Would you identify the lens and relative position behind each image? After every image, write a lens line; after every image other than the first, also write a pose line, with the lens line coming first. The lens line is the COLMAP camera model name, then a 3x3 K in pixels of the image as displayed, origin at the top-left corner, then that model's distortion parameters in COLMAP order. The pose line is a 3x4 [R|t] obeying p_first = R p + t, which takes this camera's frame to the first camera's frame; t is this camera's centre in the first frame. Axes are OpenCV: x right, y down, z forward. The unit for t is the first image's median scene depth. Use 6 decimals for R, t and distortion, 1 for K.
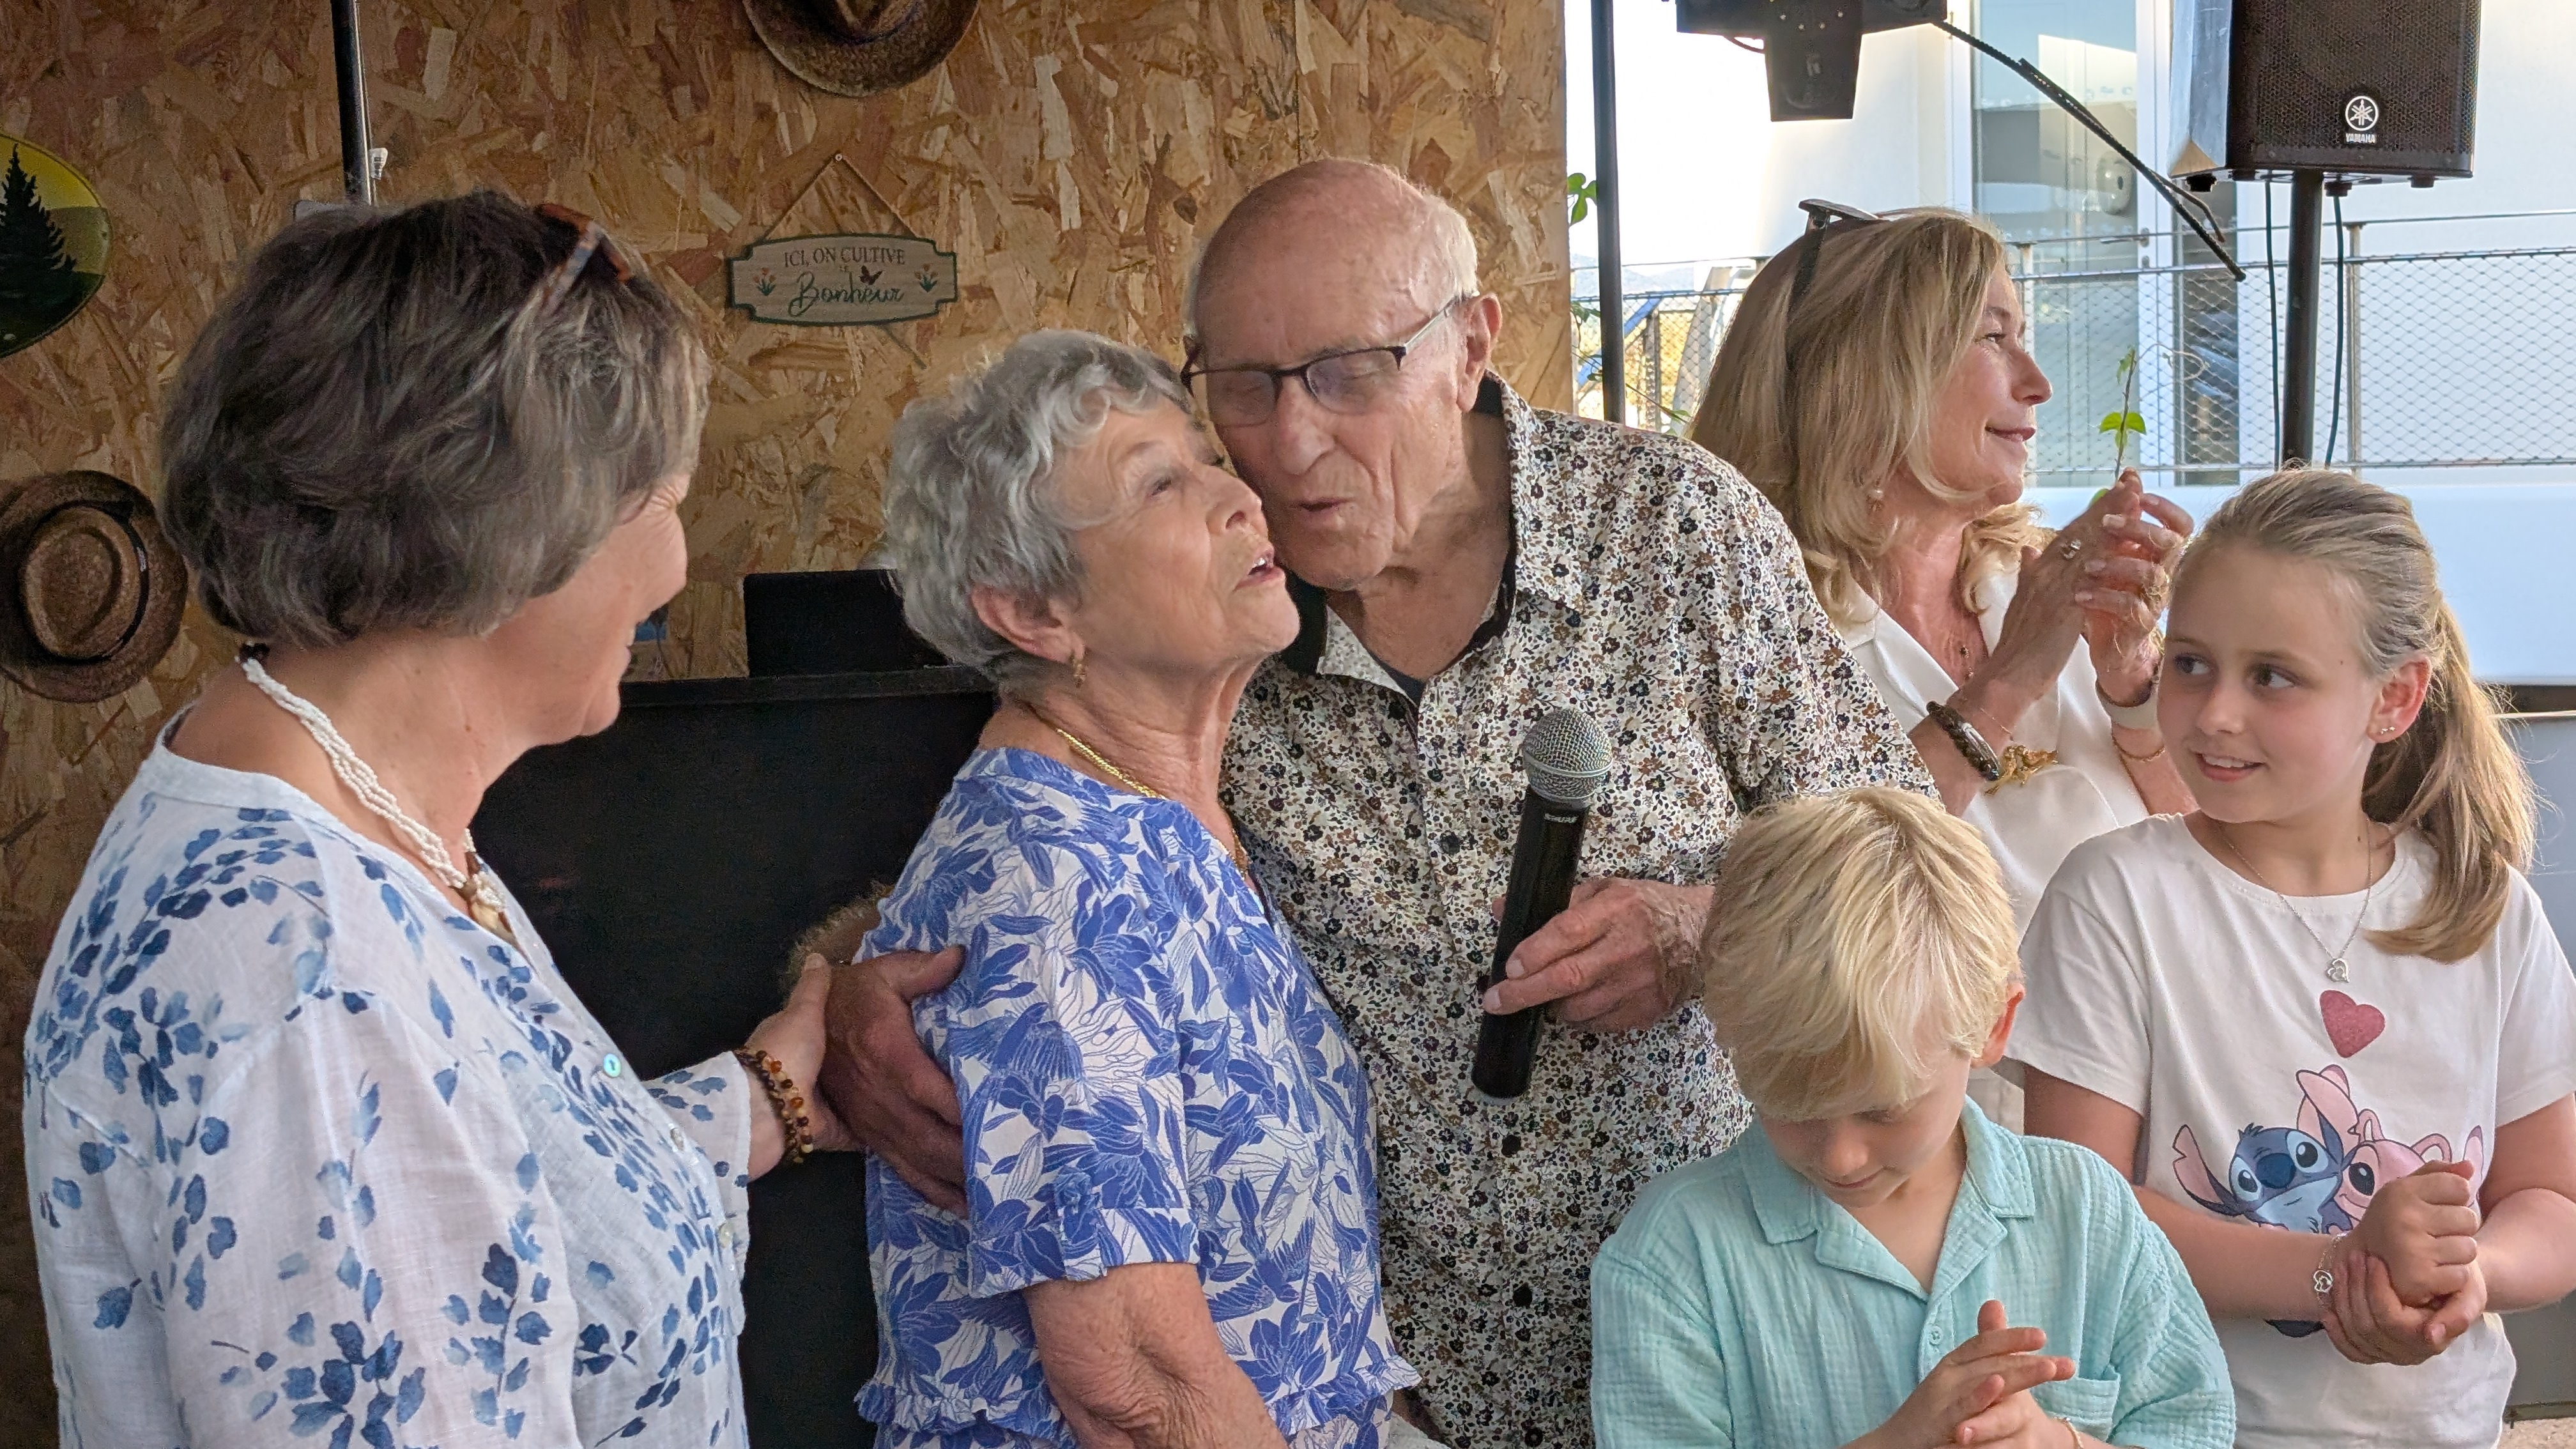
lens RADIAL K [[4052.1, 0, 1314.7], [0, 4052.1, 777.0], [0, 0, 1]] dist [0.153609, -0.802222]
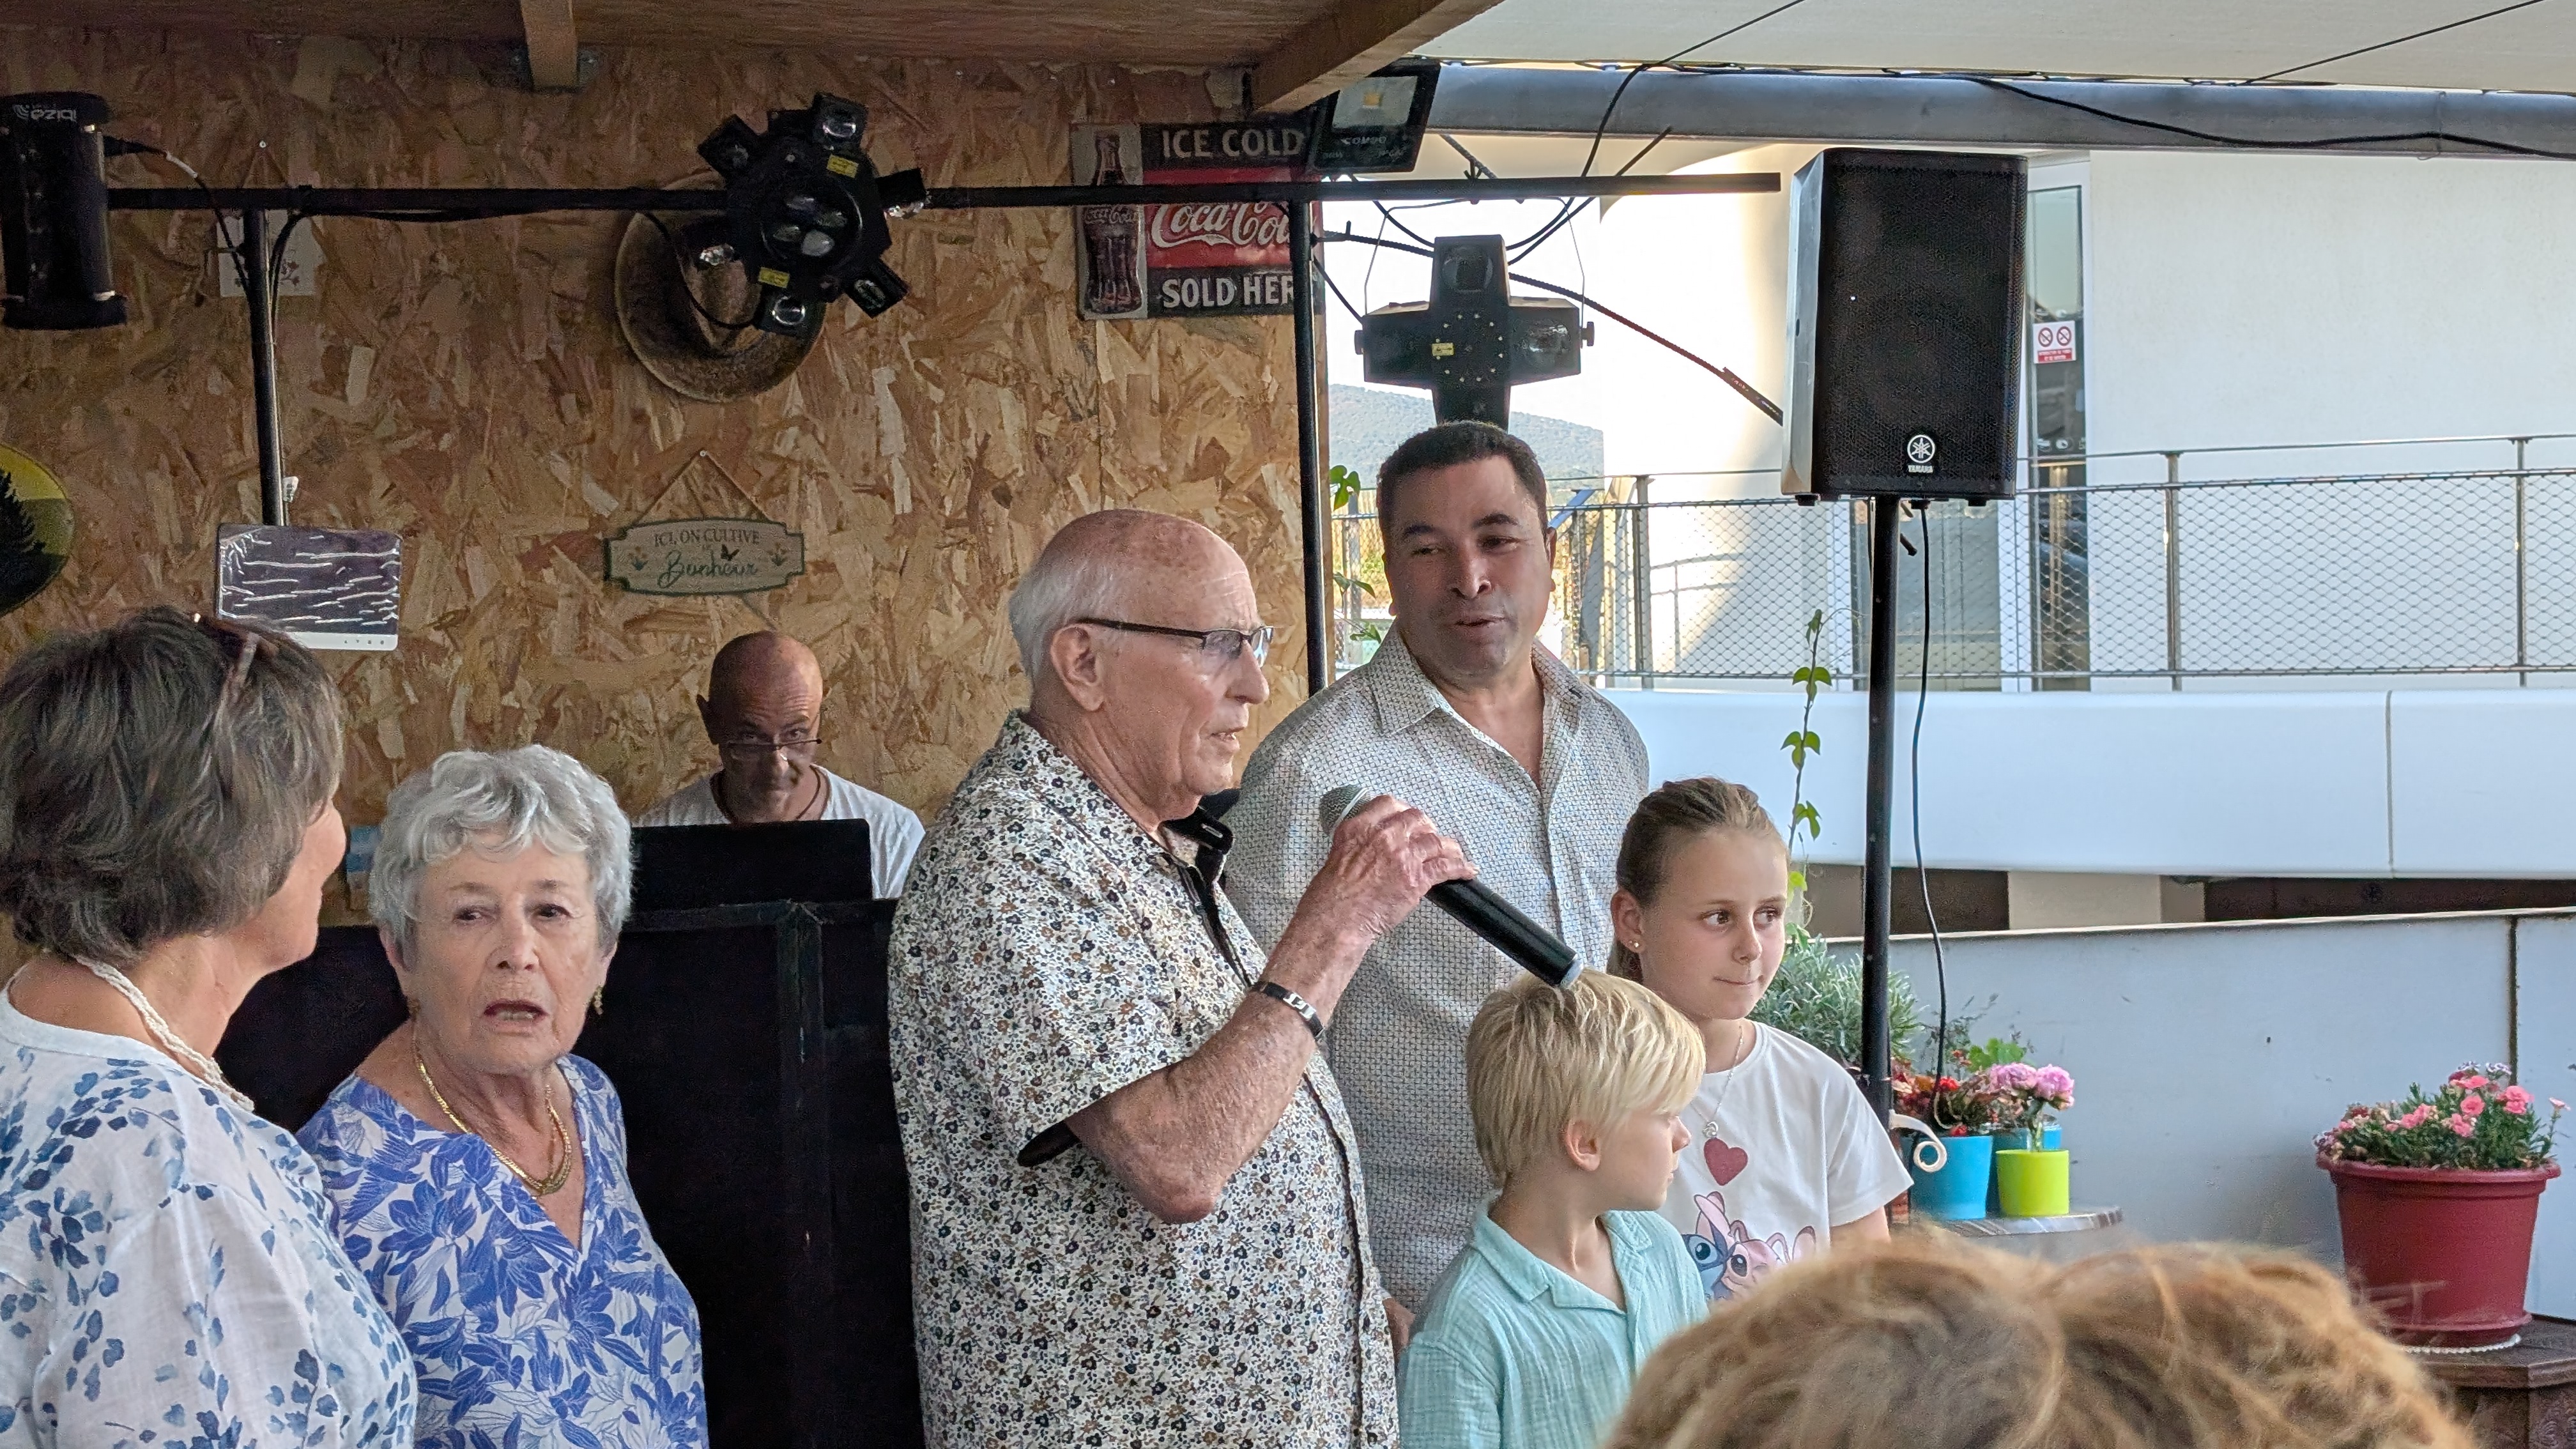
lens RADIAL K [[4033.4, 0, 1392.7], [0, 4033.4, 720.9], [0, 0, 1]] dist [0.149761, -0.702562]
pose [[0.999729, 0.003758, 0.022977, 0.055437], [-0.002510, 0.998531, -0.054116, -0.012261], [-0.023146, 0.054044, 0.998270, -0.167609]]
